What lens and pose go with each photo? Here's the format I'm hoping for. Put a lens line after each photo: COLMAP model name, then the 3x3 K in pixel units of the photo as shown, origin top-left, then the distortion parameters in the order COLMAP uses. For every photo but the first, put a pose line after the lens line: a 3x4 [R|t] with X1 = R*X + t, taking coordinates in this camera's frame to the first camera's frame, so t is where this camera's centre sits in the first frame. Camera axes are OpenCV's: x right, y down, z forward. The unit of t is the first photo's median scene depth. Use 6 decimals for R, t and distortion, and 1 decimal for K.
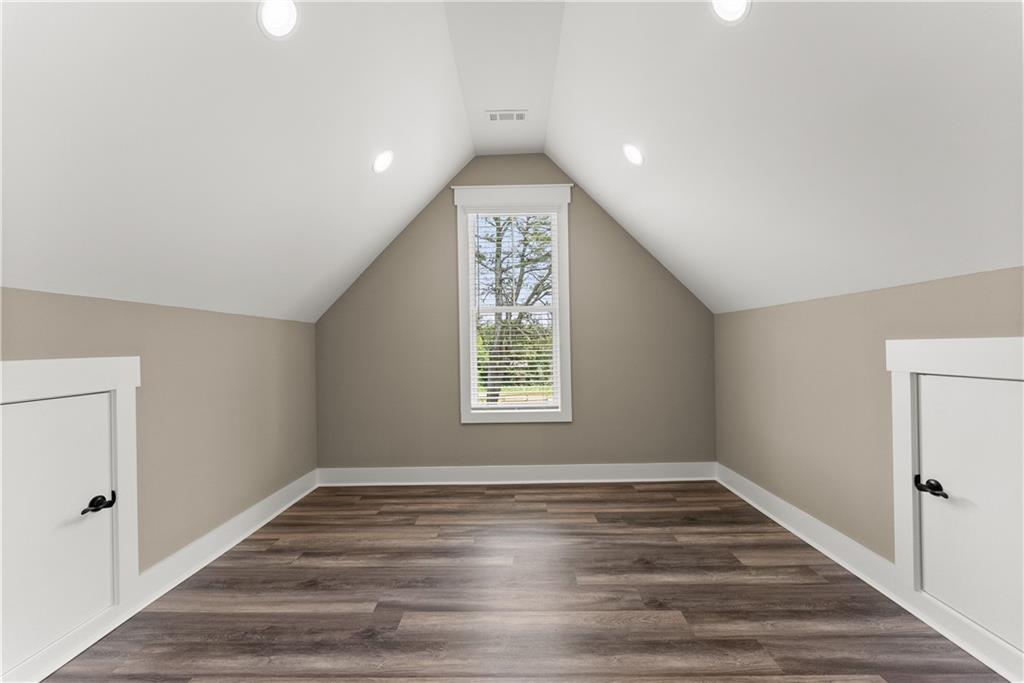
lens RADIAL K [[416.2, 0, 517.9], [0, 416.2, 345.2], [0, 0, 1]] dist [0.007622, -0.000434]
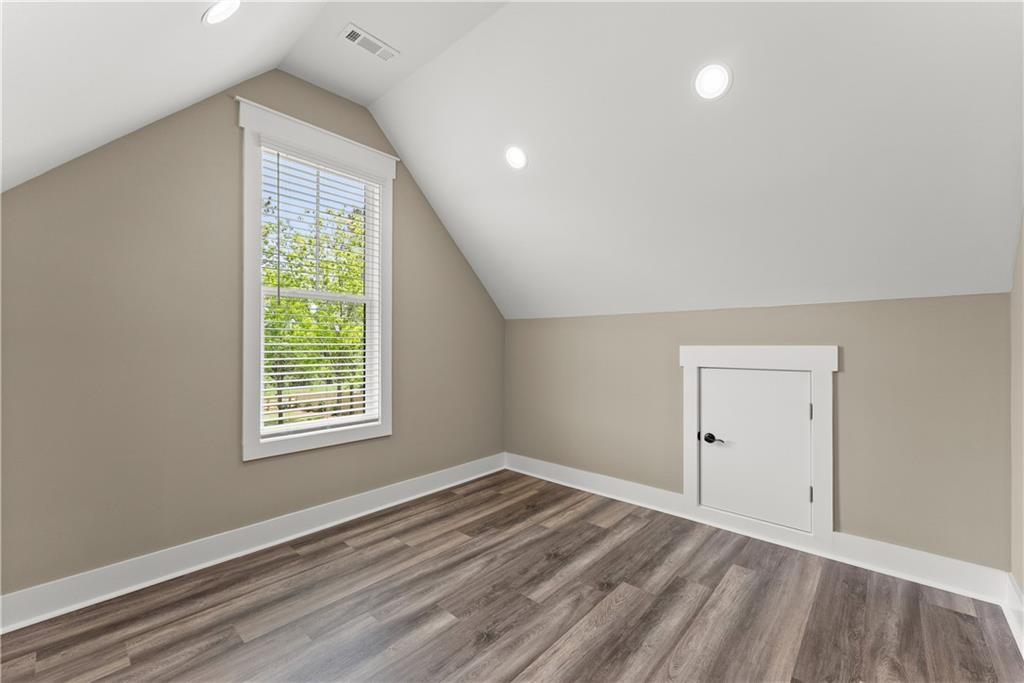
lens RADIAL K [[416.2, 0, 512.4], [0, 416.2, 342.2], [0, 0, 1]] dist [0.007622, -0.000434]
pose [[0.661880, 0.024838, 0.749198, -0.426172], [-0.014816, 0.999689, -0.020053, 0.009691], [-0.749464, 0.002172, 0.662042, 0.302682]]
